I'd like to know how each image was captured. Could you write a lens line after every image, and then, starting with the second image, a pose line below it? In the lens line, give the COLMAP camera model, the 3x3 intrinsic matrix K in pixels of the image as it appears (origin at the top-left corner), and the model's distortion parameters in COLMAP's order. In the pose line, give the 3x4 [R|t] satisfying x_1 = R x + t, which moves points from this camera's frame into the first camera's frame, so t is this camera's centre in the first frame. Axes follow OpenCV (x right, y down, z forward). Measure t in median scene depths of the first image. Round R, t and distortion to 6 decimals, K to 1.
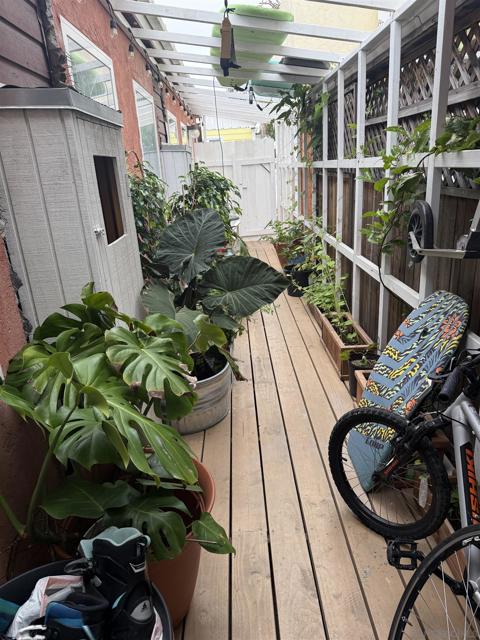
lens RADIAL K [[446.2, 0, 242.8], [0, 446.2, 320.4], [0, 0, 1]] dist [-0.024458, -0.016576]
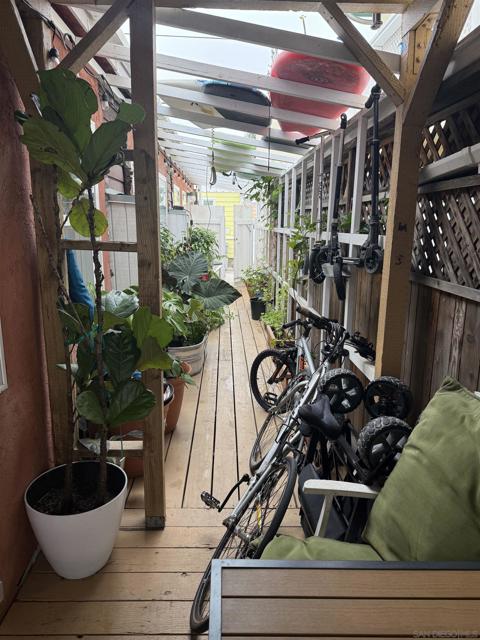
lens RADIAL K [[446.2, 0, 238.1], [0, 446.2, 319.9], [0, 0, 1]] dist [-0.024458, -0.016576]
pose [[0.997688, 0.064656, 0.020911, 0.036218], [-0.061723, 0.990956, -0.119151, 0.128604], [-0.028426, 0.117585, 0.992656, -0.425632]]
